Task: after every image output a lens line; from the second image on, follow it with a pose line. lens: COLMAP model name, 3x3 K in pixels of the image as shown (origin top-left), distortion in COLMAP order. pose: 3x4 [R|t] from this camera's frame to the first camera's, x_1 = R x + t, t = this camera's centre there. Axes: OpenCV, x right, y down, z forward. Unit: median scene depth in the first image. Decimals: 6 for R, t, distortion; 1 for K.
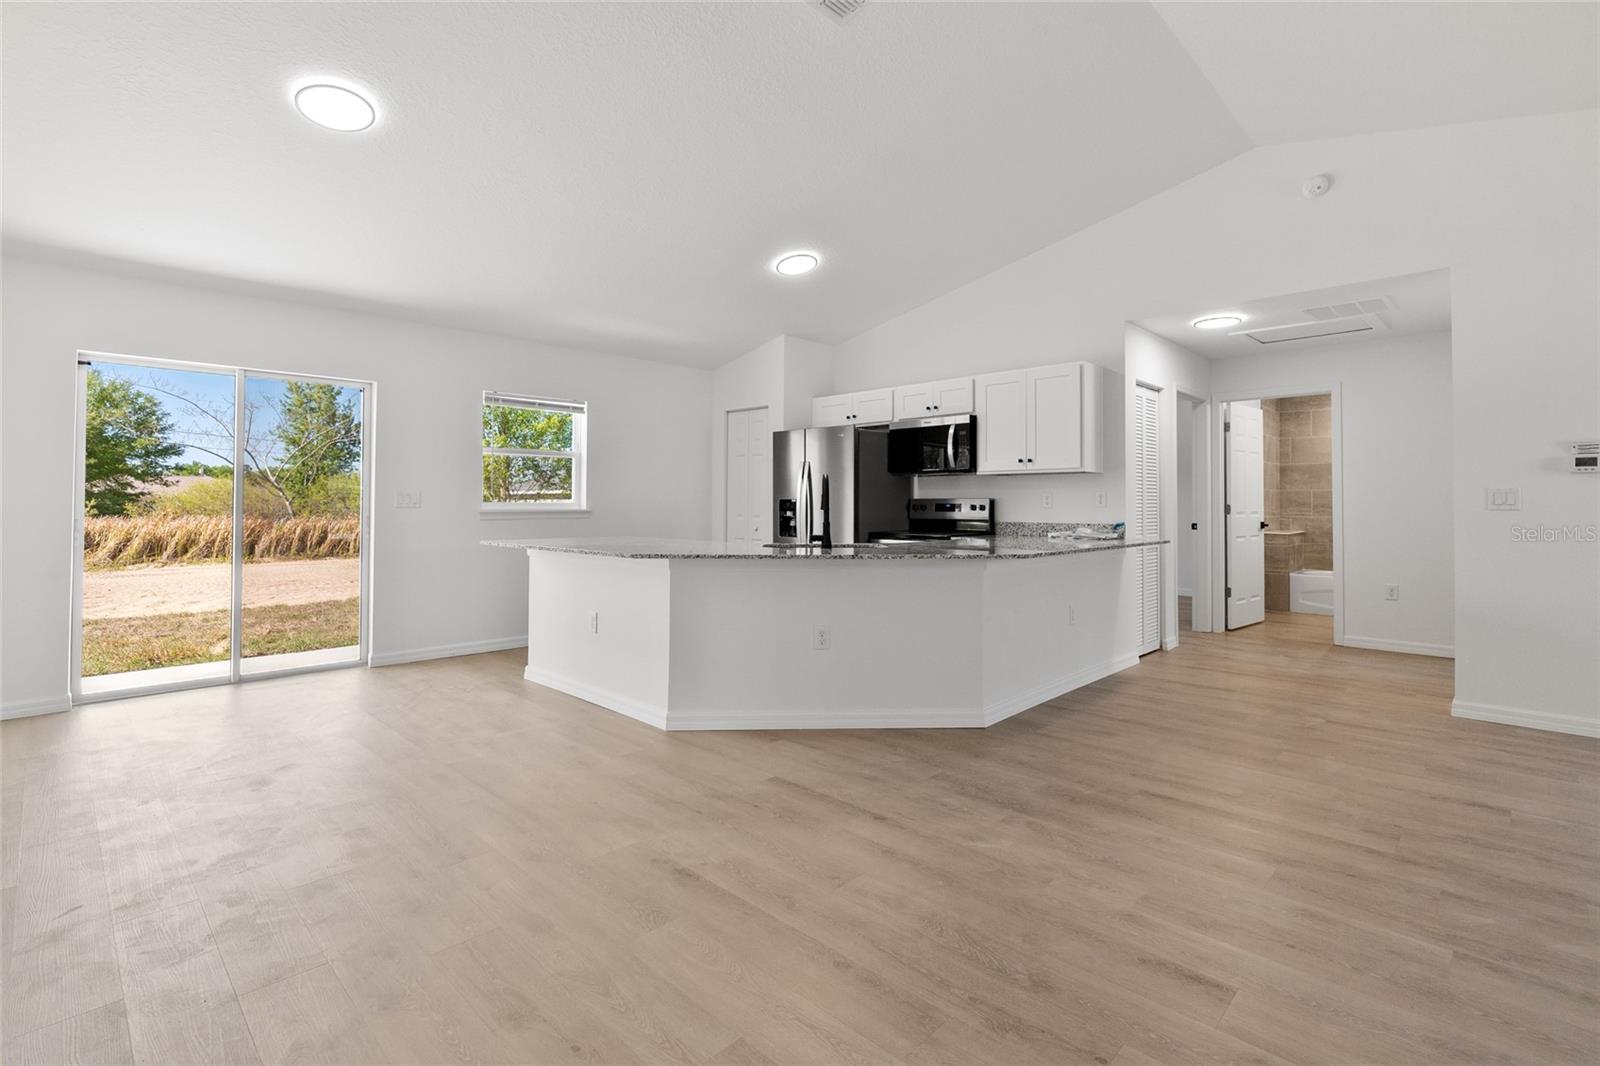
lens RADIAL K [[729.5, 0, 826.5], [0, 729.5, 503.8], [0, 0, 1]] dist [-0.007968, 0.001115]
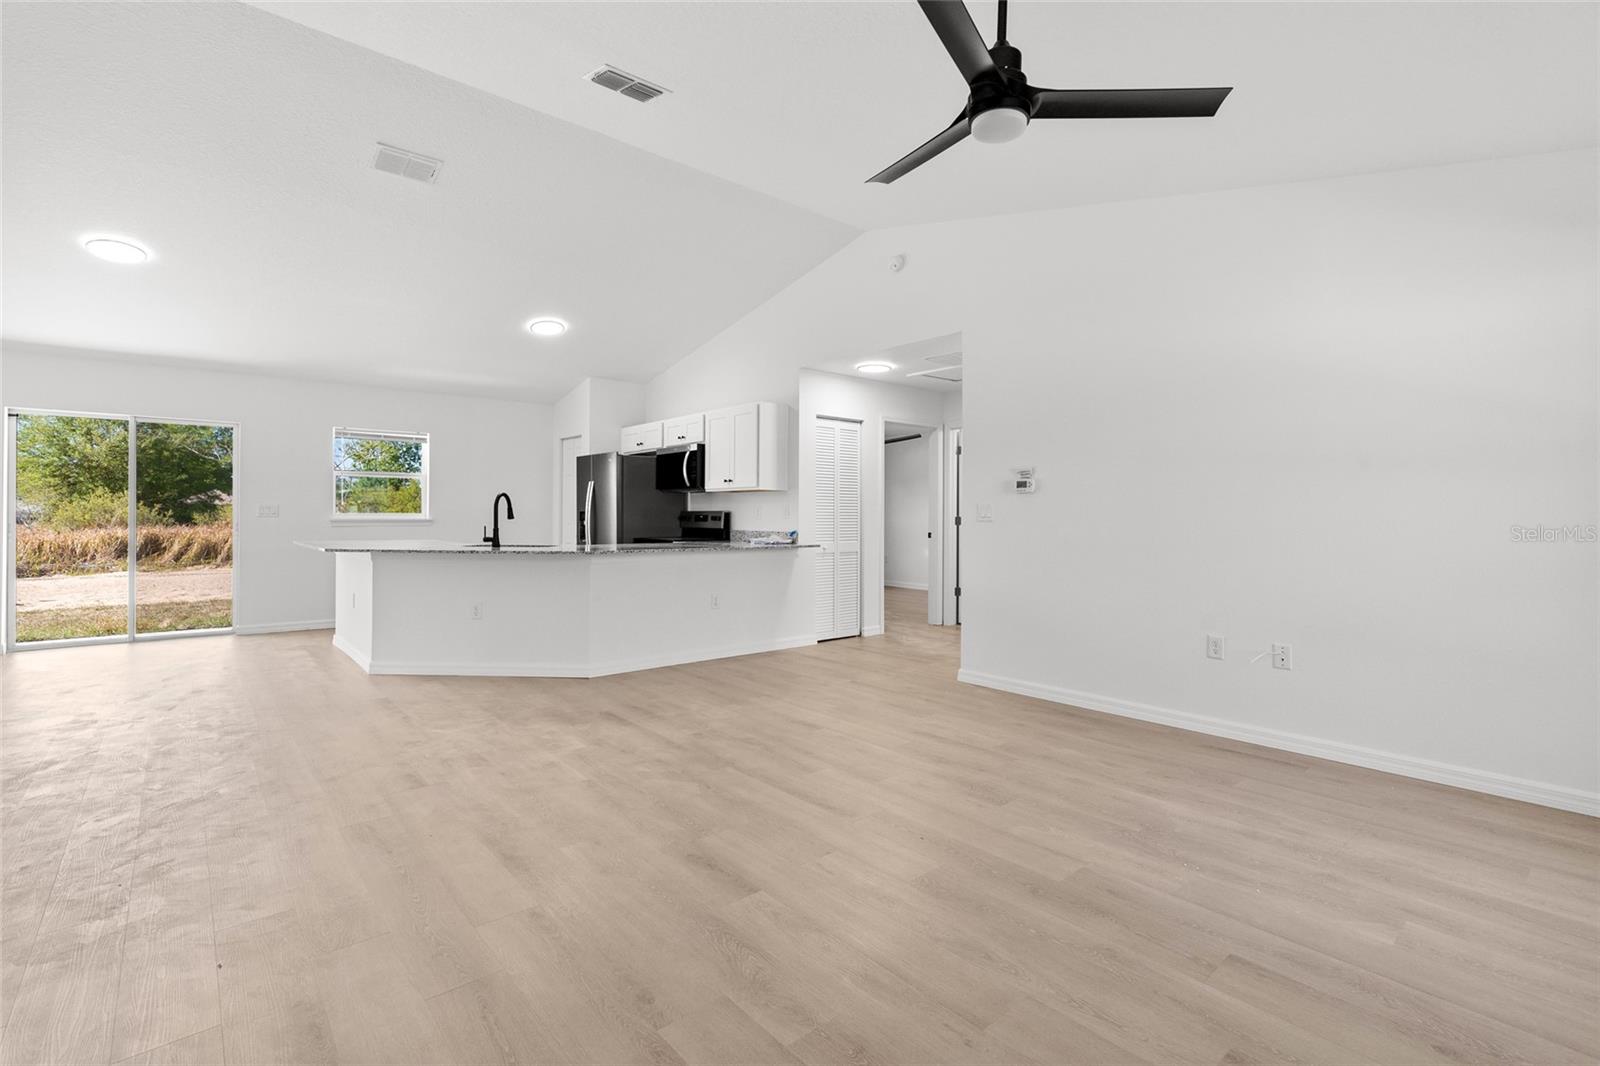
lens RADIAL K [[729.5, 0, 826.0], [0, 729.5, 514.4], [0, 0, 1]] dist [-0.007968, 0.001115]
pose [[0.995796, 0.002605, -0.091561, 0.509523], [-0.002783, 0.999994, -0.001818, 0.000162], [0.091555, 0.002065, 0.995798, -0.209814]]
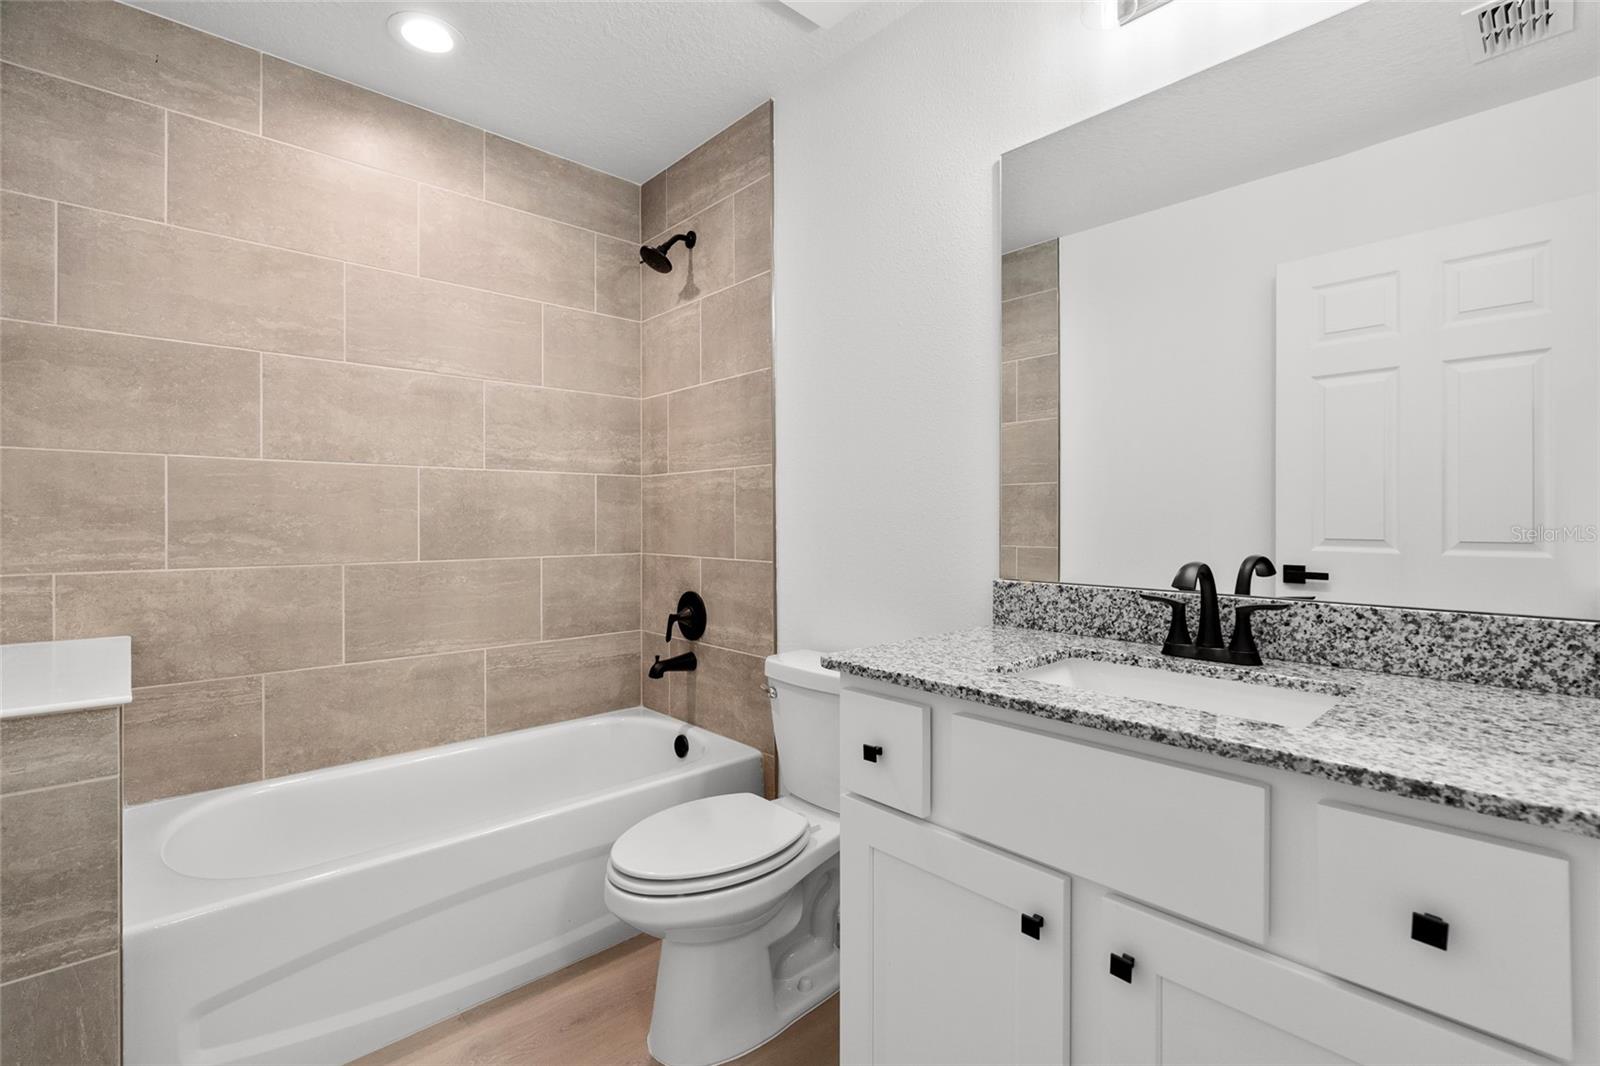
lens RADIAL K [[729.5, 0, 785.8], [0, 729.5, 527.0], [0, 0, 1]] dist [-0.007968, 0.001115]
pose [[0.095294, -0.006179, 0.995430, 0.684021], [-0.000641, 0.999980, 0.006269, 0.003216], [-0.995449, -0.001235, 0.095288, 1.171042]]
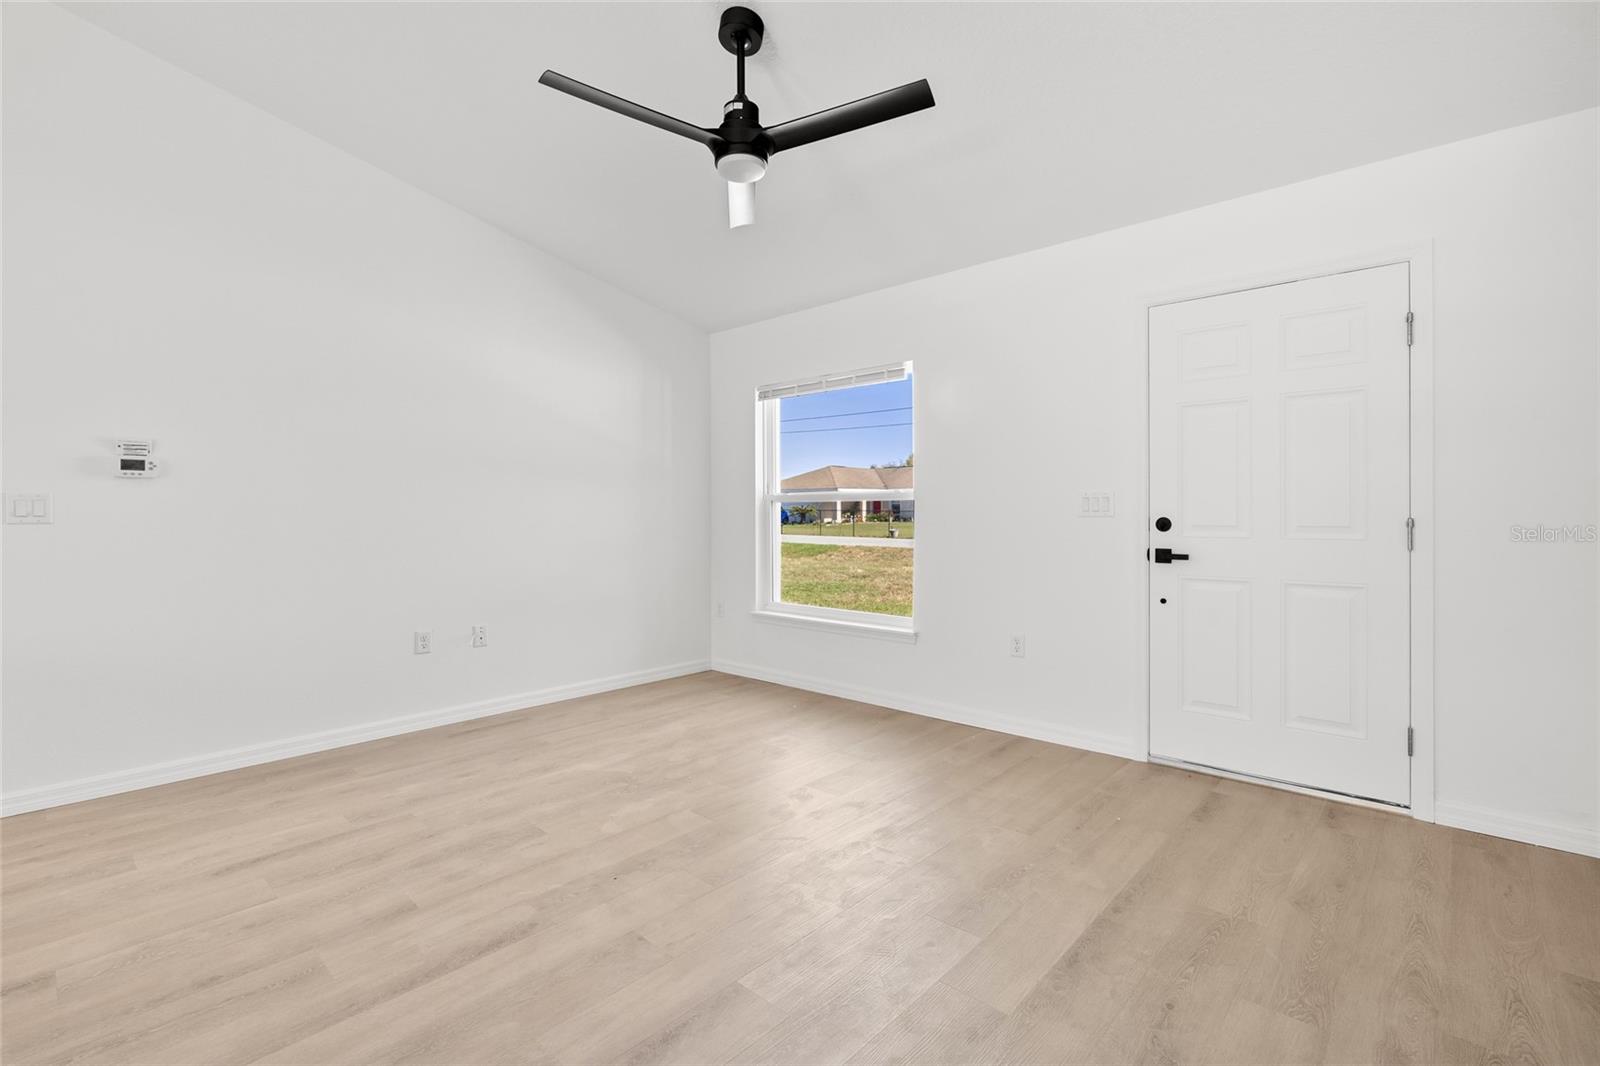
lens RADIAL K [[729.5, 0, 783.4], [0, 729.5, 509.3], [0, 0, 1]] dist [-0.007968, 0.001115]
pose [[0.000535, 0.001714, 0.999998, 0.130044], [0.004425, 0.999989, -0.001717, -0.000638], [-0.999990, 0.004426, 0.000528, 0.152740]]
